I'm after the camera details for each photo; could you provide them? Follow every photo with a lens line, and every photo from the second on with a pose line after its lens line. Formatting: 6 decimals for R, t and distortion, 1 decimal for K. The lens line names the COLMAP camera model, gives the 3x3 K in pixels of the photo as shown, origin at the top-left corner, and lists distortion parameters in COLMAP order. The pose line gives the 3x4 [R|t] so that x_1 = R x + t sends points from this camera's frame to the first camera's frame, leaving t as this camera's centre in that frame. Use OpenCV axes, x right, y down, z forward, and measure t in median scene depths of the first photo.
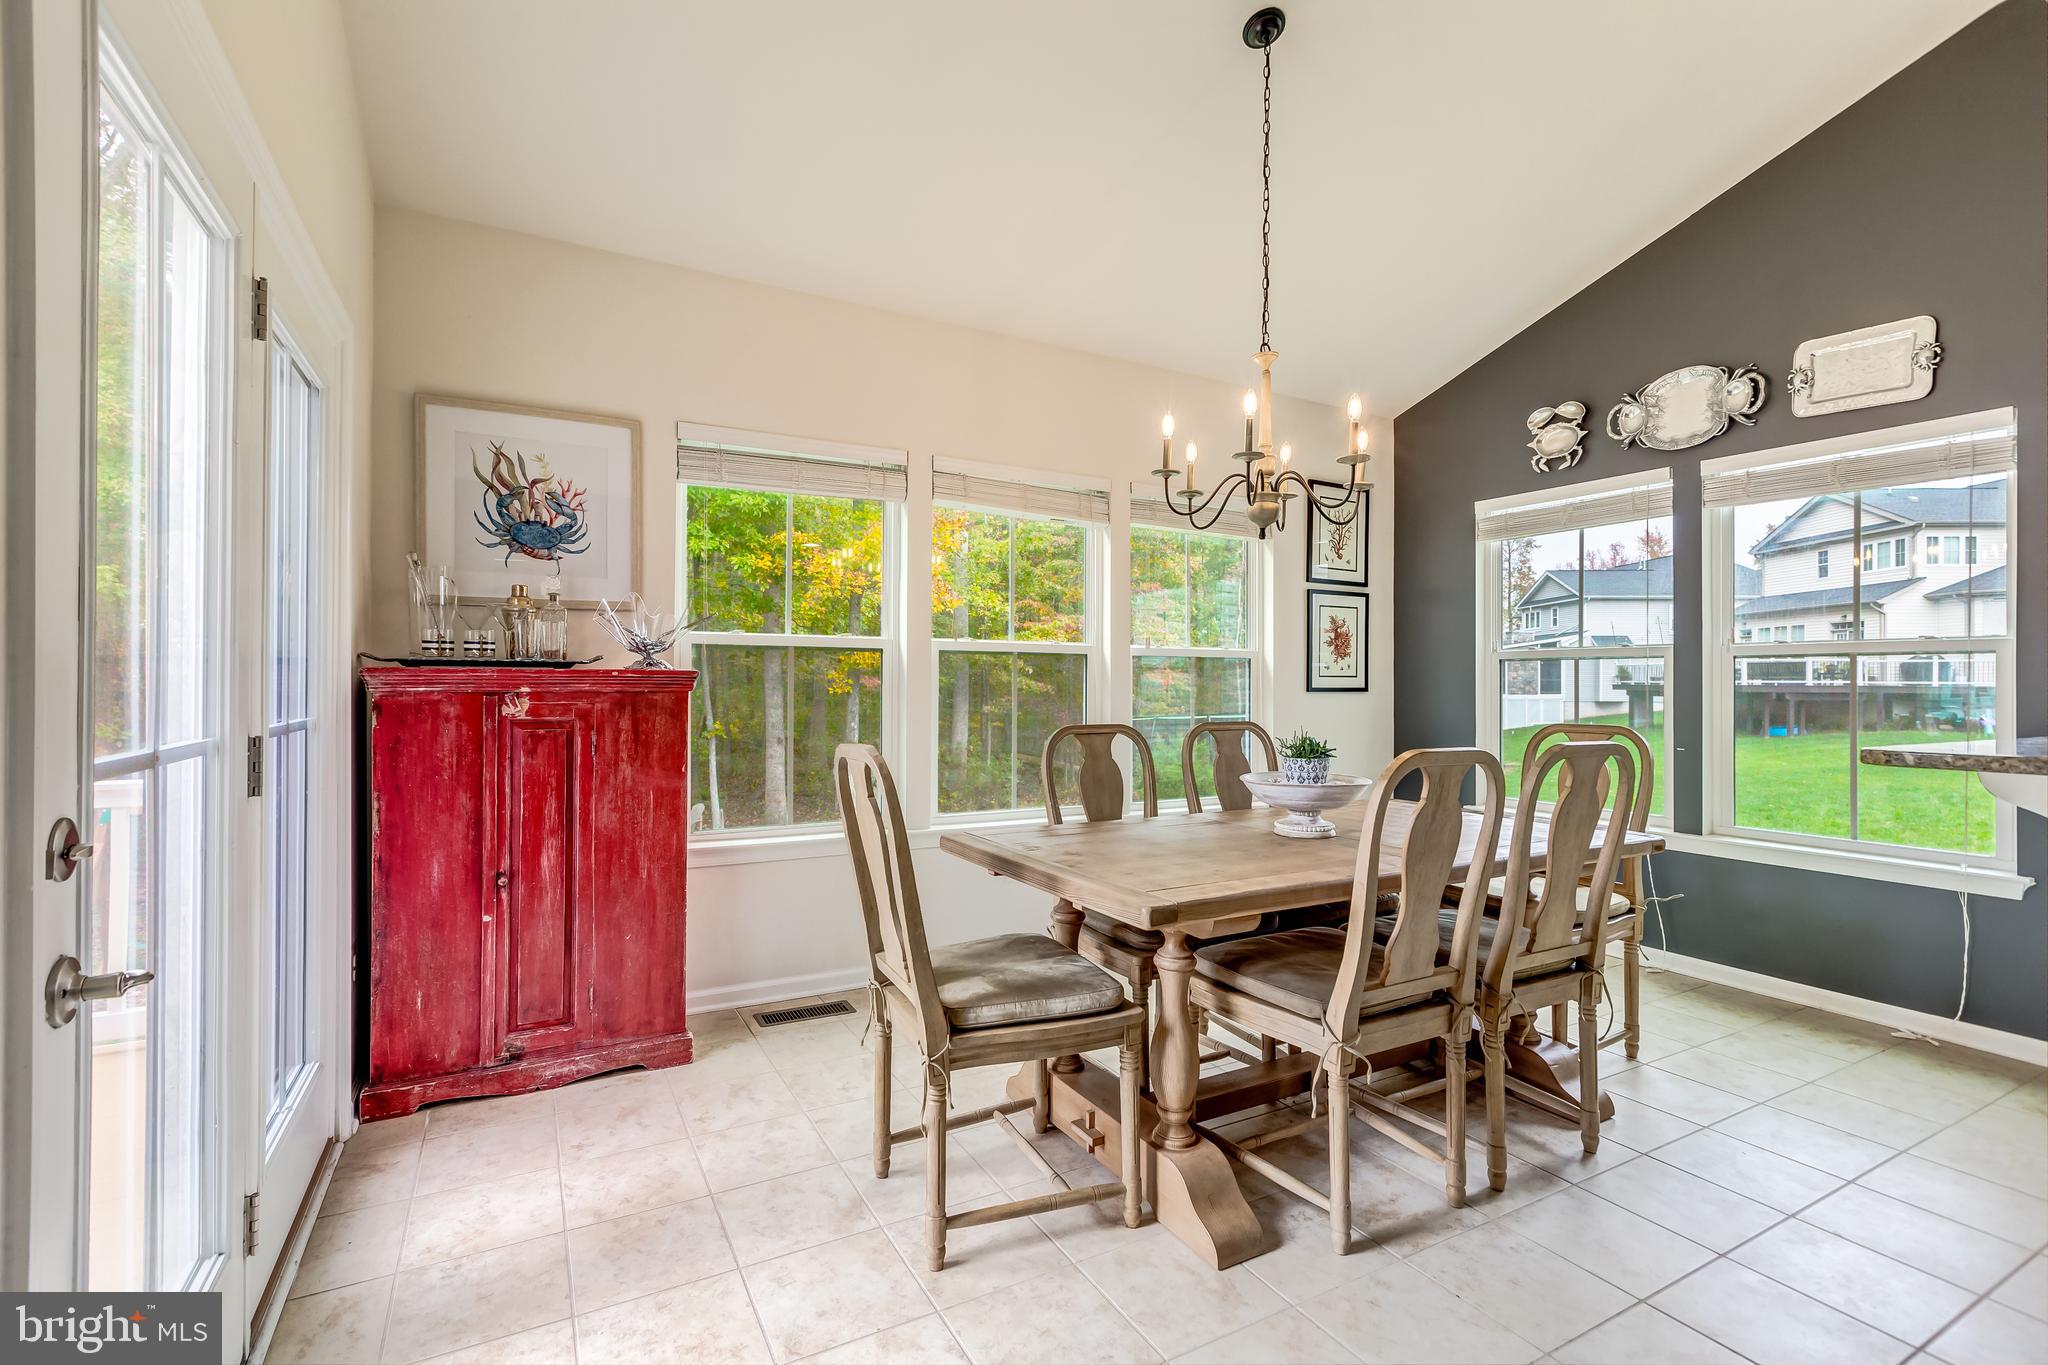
lens RADIAL K [[929.4, 0, 1032.0], [0, 929.4, 683.1], [0, 0, 1]] dist [0.000131, 0.000196]
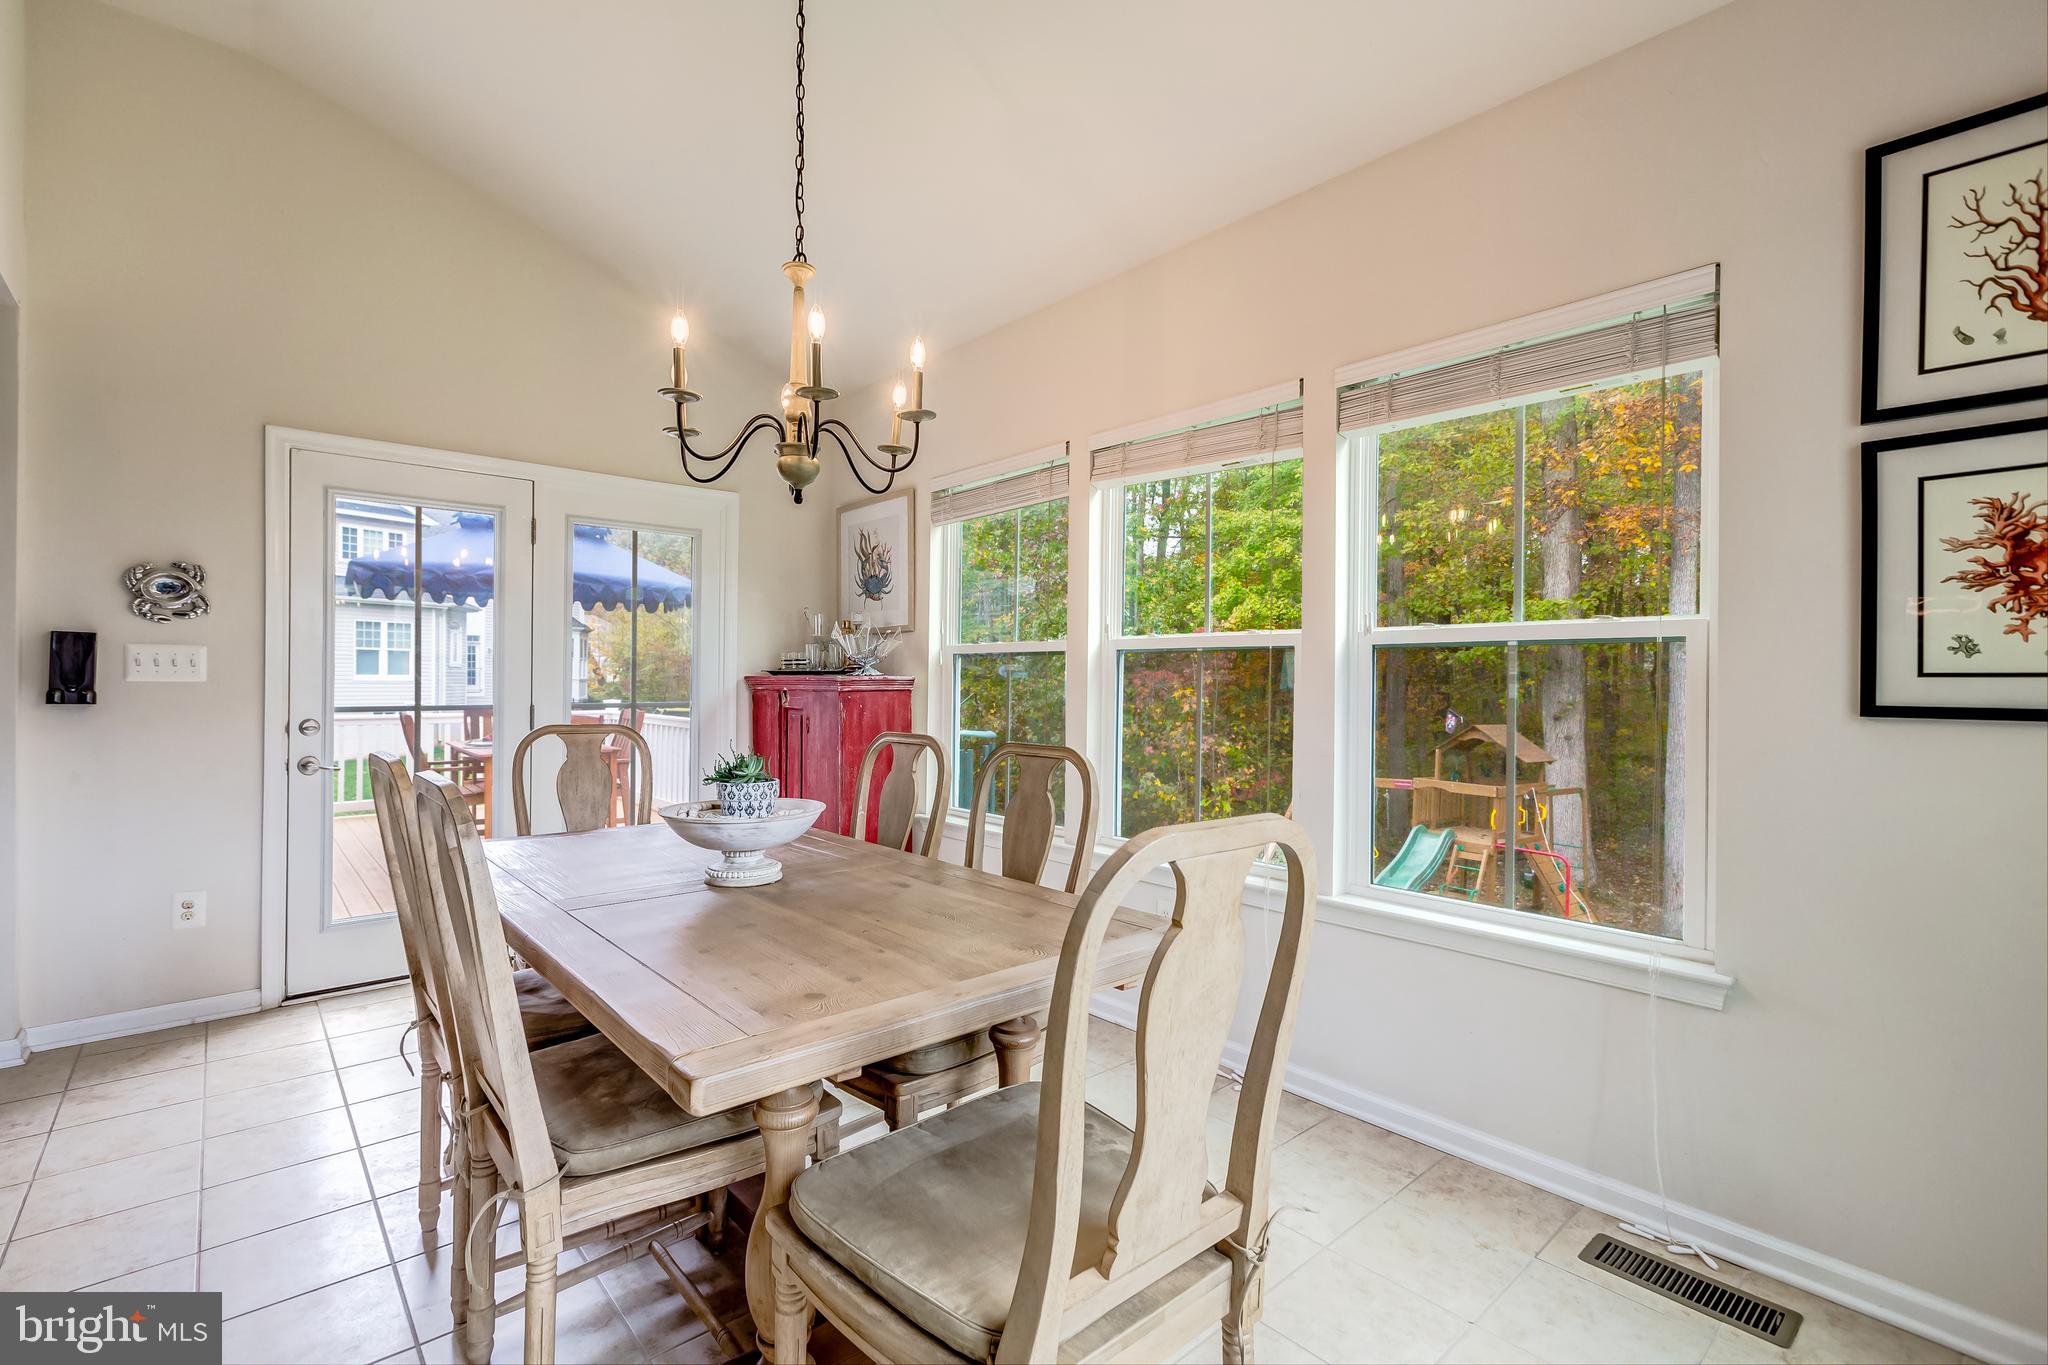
lens RADIAL K [[929.4, 0, 1031.5], [0, 929.4, 681.5], [0, 0, 1]] dist [0.000131, 0.000196]
pose [[0.209187, -0.001192, -0.977875, 0.908815], [-0.000851, 0.999999, -0.001401, -0.005990], [0.977875, 0.001125, 0.209186, 0.905676]]
